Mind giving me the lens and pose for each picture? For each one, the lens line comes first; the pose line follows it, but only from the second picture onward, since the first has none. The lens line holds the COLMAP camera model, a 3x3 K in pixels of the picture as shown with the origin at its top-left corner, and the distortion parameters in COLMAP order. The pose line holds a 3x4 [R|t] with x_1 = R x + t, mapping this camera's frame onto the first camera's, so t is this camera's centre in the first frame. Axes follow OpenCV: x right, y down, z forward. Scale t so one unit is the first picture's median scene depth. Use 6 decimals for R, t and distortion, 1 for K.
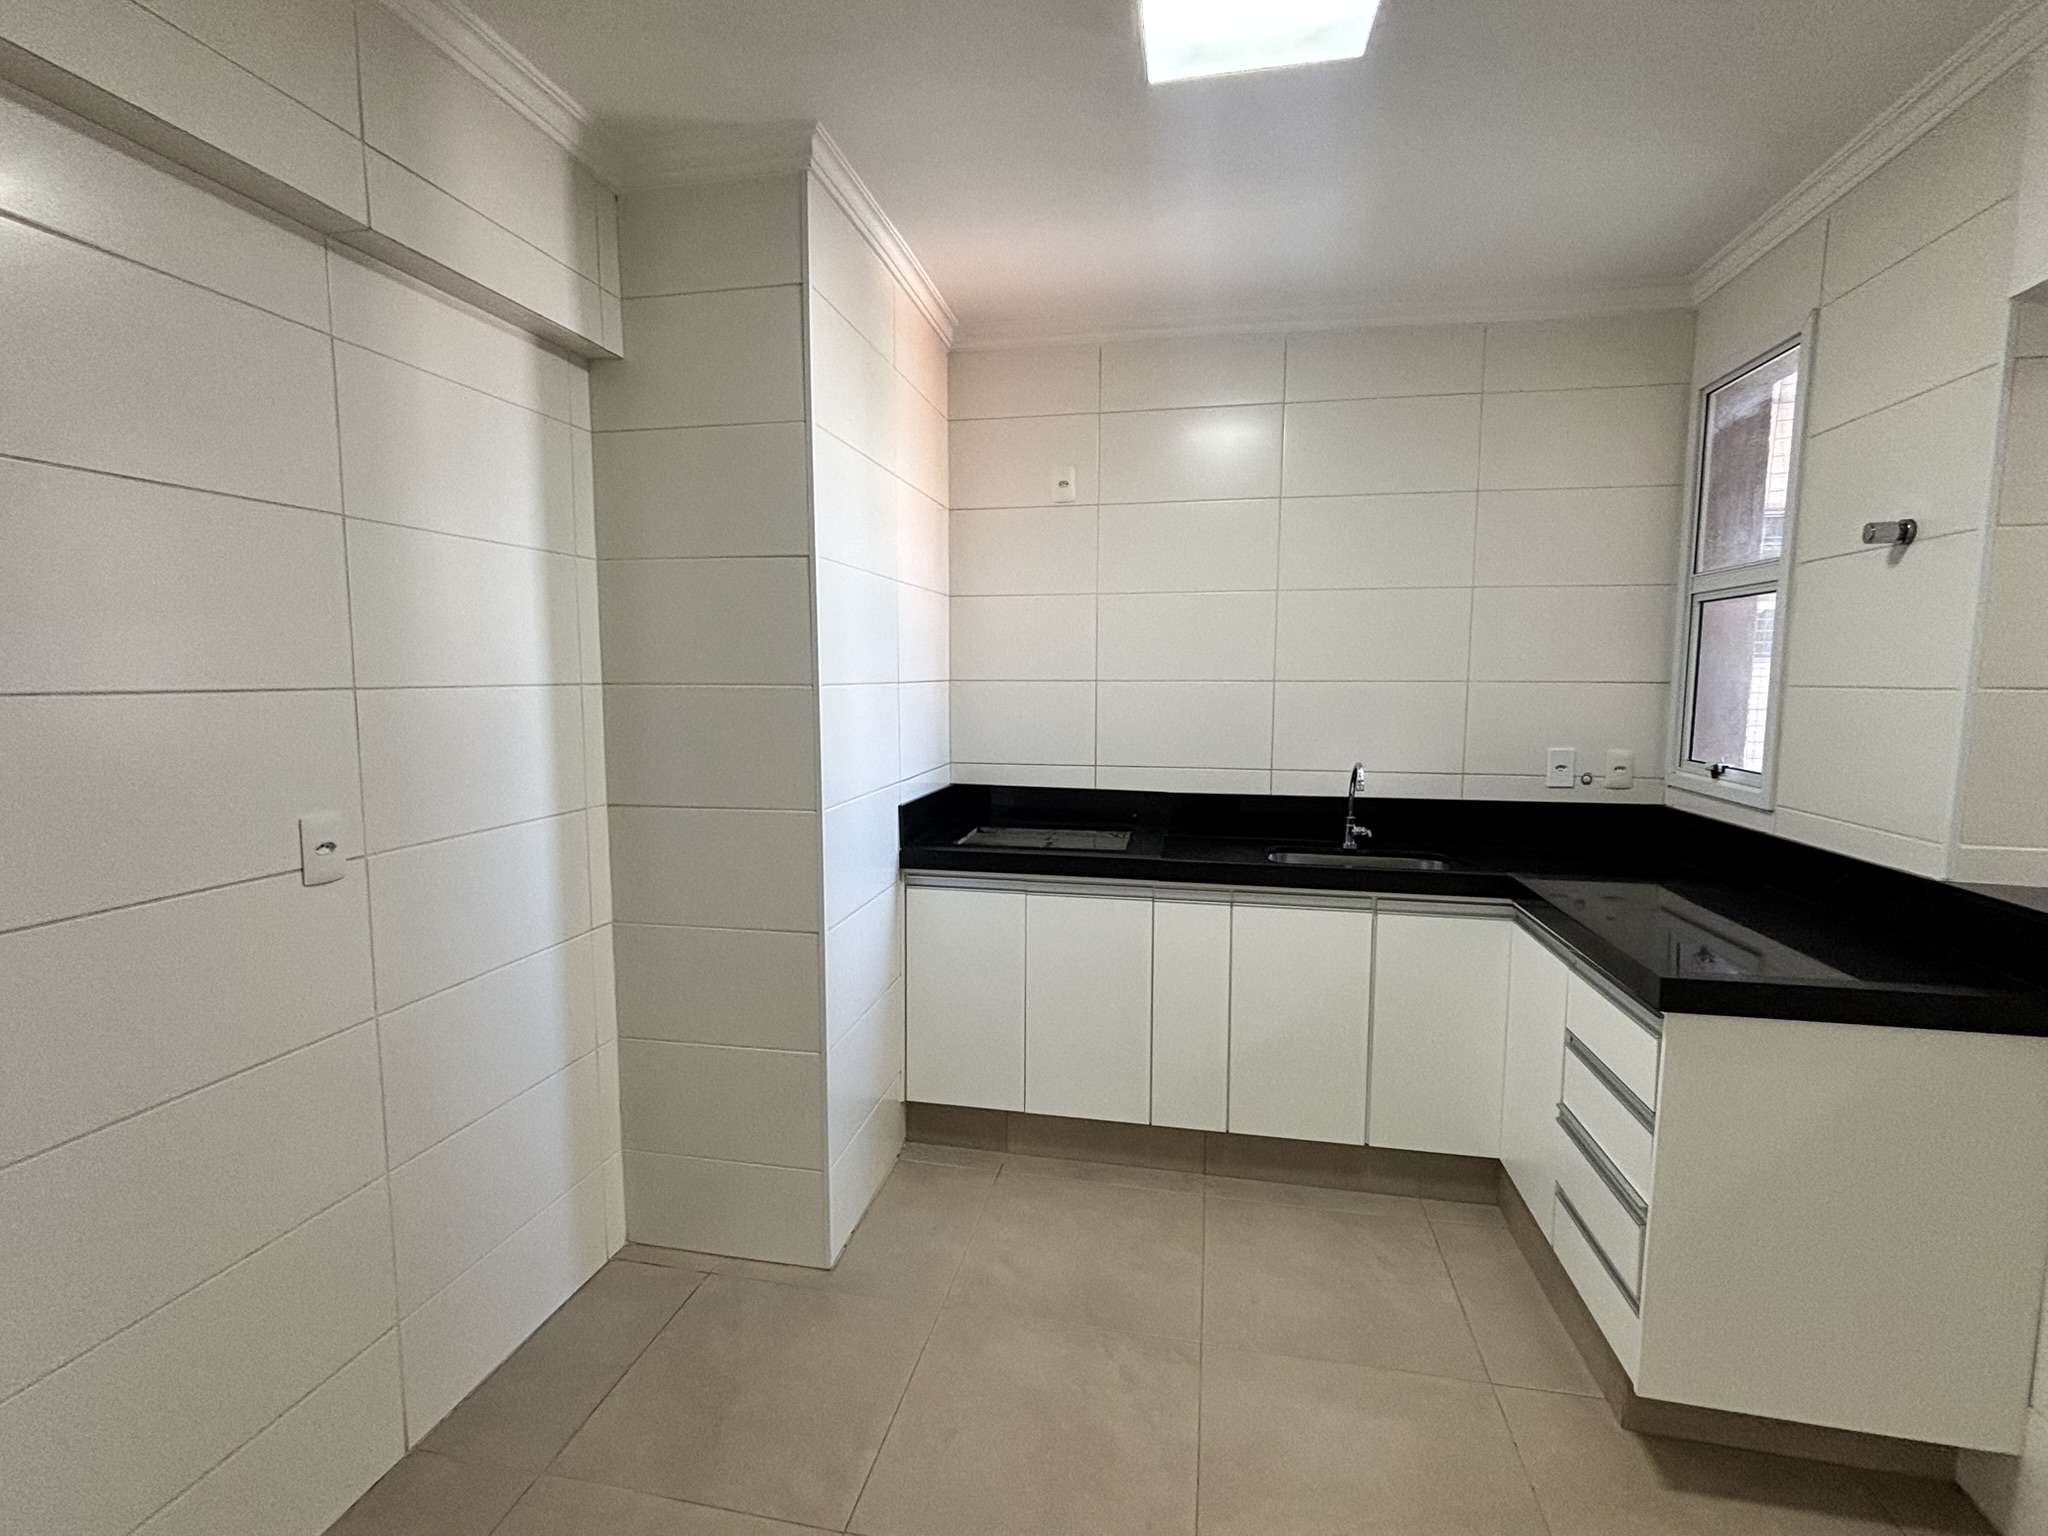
lens RADIAL K [[947.9, 0, 1030.6], [0, 947.9, 775.3], [0, 0, 1]] dist [0.027707, -0.014758]
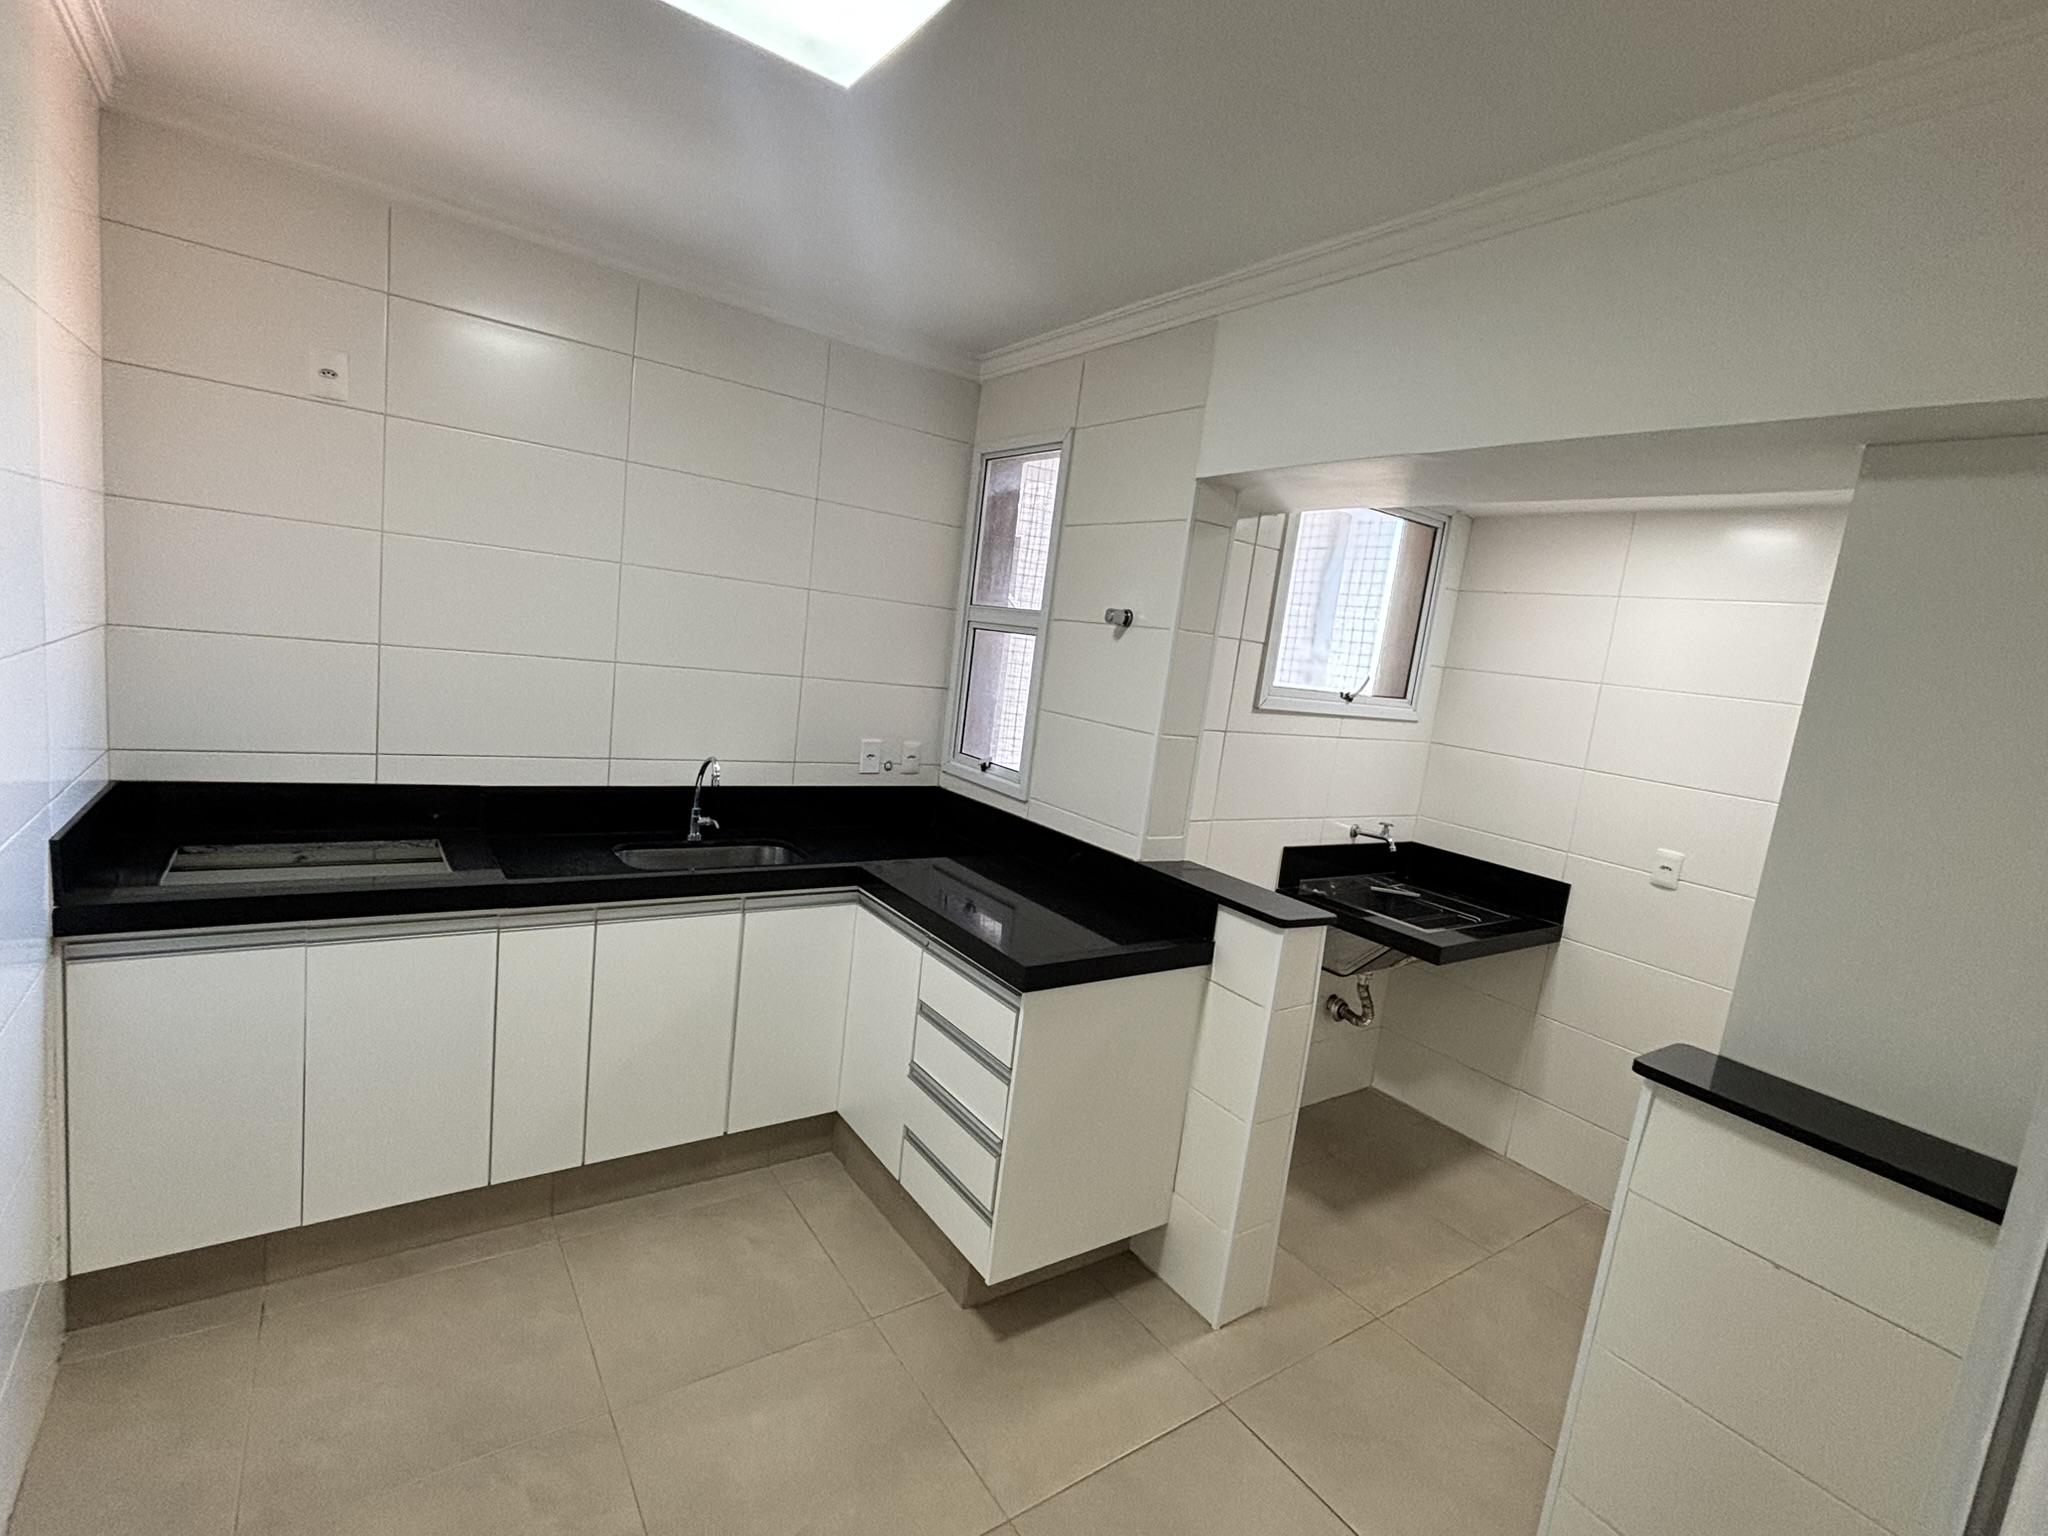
lens RADIAL K [[947.9, 0, 1030.6], [0, 947.9, 775.3], [0, 0, 1]] dist [0.027707, -0.014758]
pose [[0.682228, -0.027920, 0.730606, -0.166675], [-0.042775, 0.996035, 0.078006, -0.093572], [-0.729887, -0.084469, 0.678328, 0.097425]]
